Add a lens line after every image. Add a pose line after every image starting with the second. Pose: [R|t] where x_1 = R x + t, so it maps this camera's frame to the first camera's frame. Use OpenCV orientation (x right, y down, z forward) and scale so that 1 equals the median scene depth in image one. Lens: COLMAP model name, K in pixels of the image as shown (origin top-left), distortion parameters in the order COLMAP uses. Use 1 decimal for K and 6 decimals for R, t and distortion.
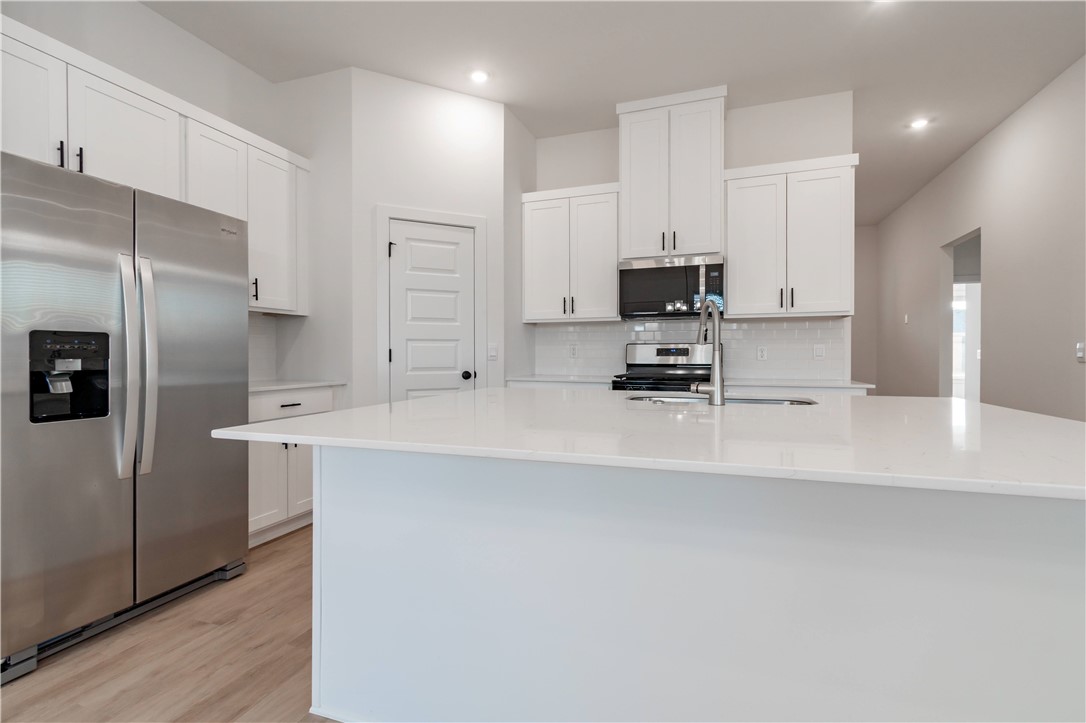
lens RADIAL K [[488.1, 0, 551.7], [0, 488.1, 357.3], [0, 0, 1]] dist [-0.000497, 0.002630]
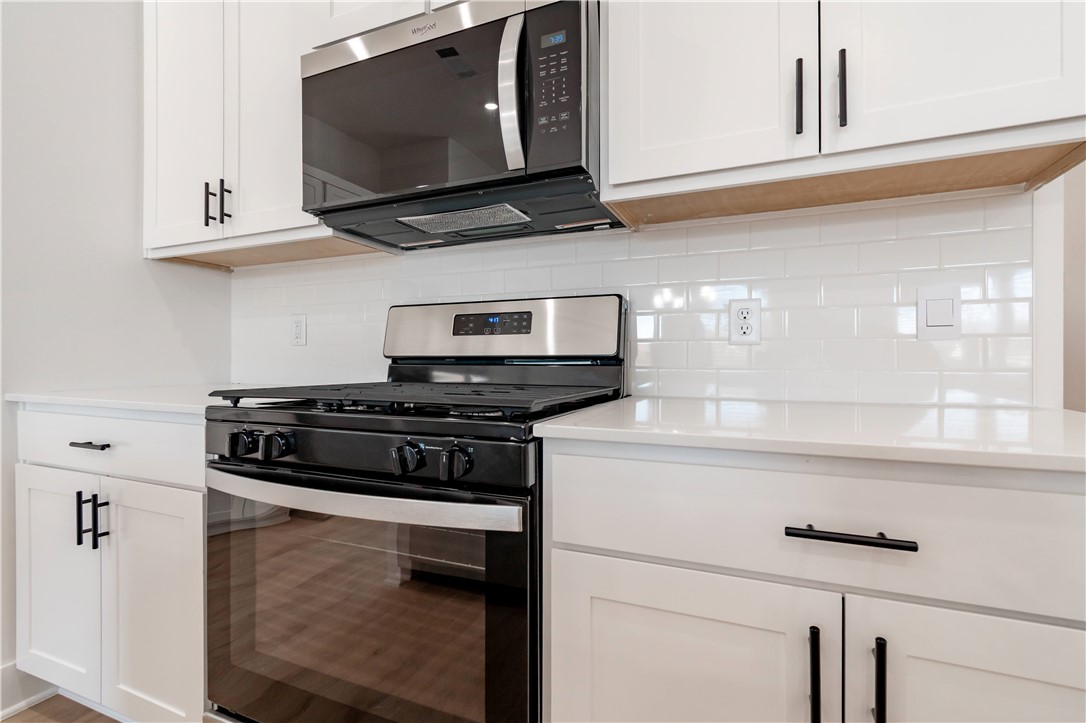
lens RADIAL K [[488.1, 0, 544.2], [0, 488.1, 361.2], [0, 0, 1]] dist [-0.000497, 0.002630]
pose [[0.998141, -0.000759, -0.060948, 0.348041], [0.000505, 0.999991, -0.004182, 0.021258], [0.060950, 0.004144, 0.998132, 0.726093]]
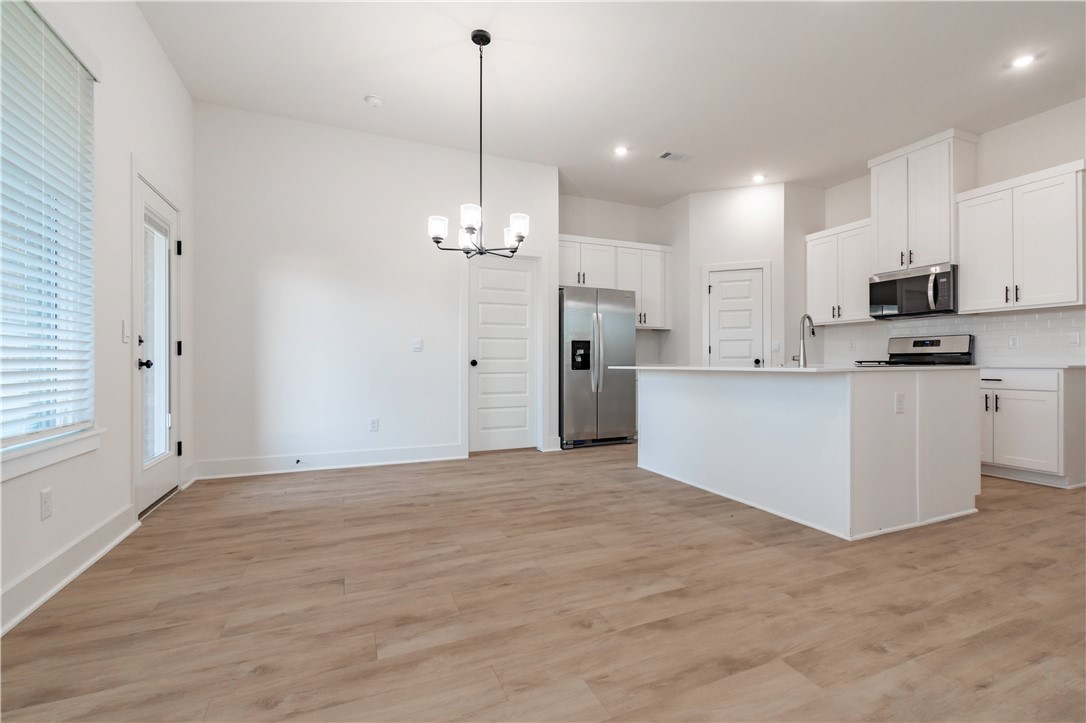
lens RADIAL K [[488.1, 0, 574.8], [0, 488.1, 363.1], [0, 0, 1]] dist [-0.000497, 0.002630]
pose [[0.697075, -0.000566, -0.716998, 0.580559], [0.000785, 1.000000, -0.000026, 0.043741], [0.716998, -0.000545, 0.697075, -0.567662]]
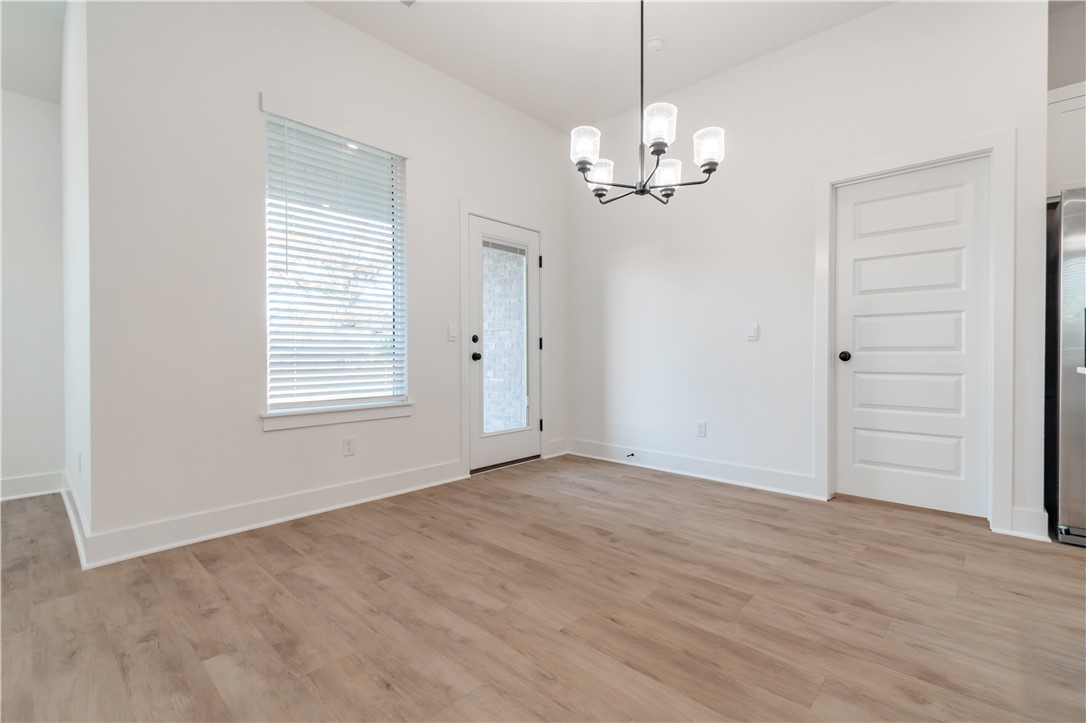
lens RADIAL K [[488.1, 0, 556.7], [0, 488.1, 354.7], [0, 0, 1]] dist [-0.000497, 0.002630]
pose [[-0.399121, 0.000275, -0.916898, 0.406983], [-0.000372, 1.000000, 0.000463, 0.040708], [0.916898, 0.000526, -0.399120, 0.078722]]
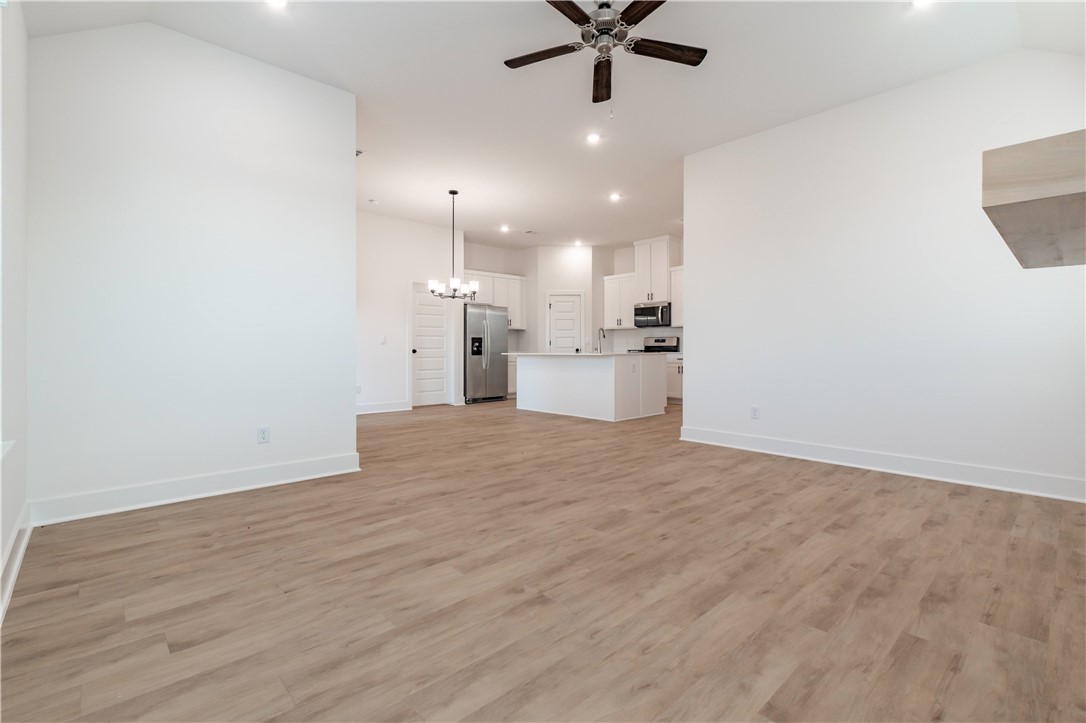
lens RADIAL K [[488.1, 0, 556.8], [0, 488.1, 349.6], [0, 0, 1]] dist [-0.000497, 0.002630]
pose [[0.890208, -0.000951, -0.455552, 0.997557], [0.001060, 0.999999, -0.000017, 0.035711], [0.455552, -0.000468, 0.890209, -1.521280]]
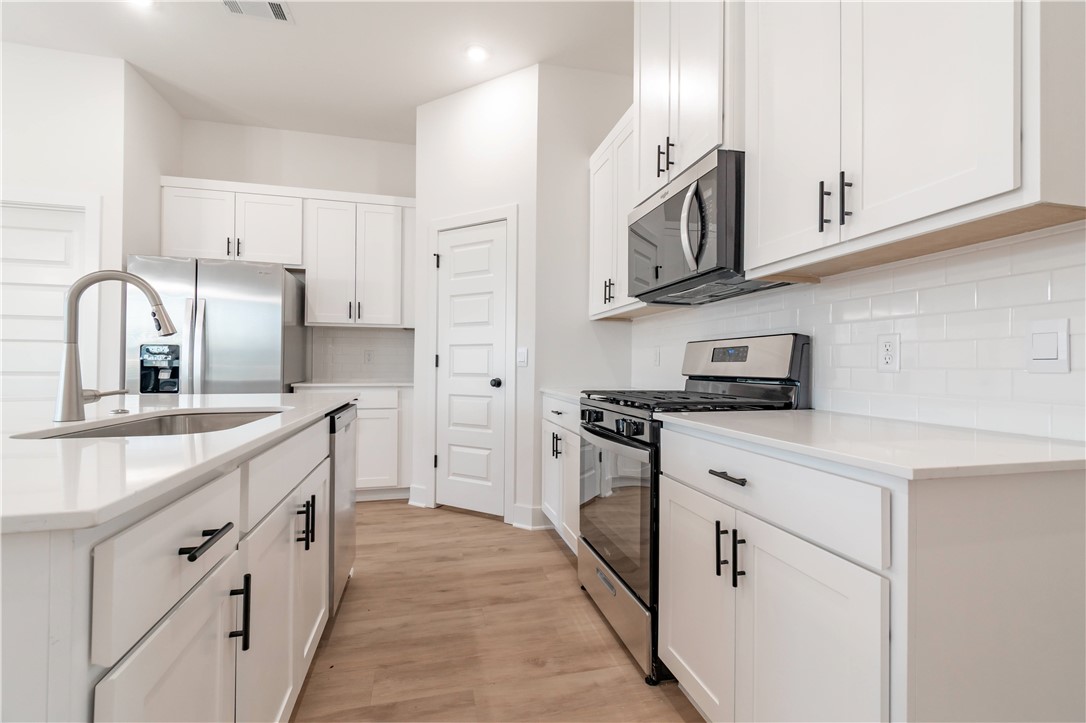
lens RADIAL K [[488.1, 0, 547.4], [0, 488.1, 357.3], [0, 0, 1]] dist [-0.000497, 0.002630]
pose [[0.545715, -0.011234, -0.837895, 0.663686], [-0.012676, 0.999685, -0.021659, 0.007910], [0.837875, 0.022441, 0.545401, 0.609887]]
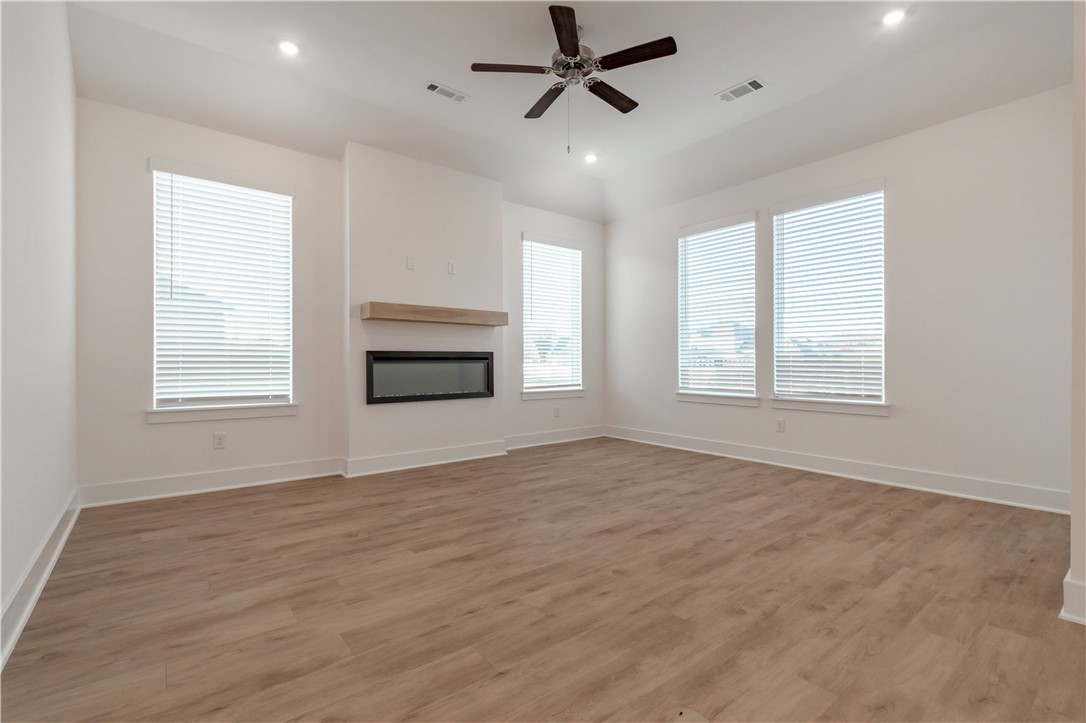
lens RADIAL K [[488.1, 0, 542.2], [0, 488.1, 360.8], [0, 0, 1]] dist [-0.000497, 0.002630]
pose [[-0.840222, -0.001784, 0.542239, 0.261491], [-0.000662, 0.999997, 0.002264, 0.037381], [-0.542242, 0.001543, -0.840221, 0.025999]]
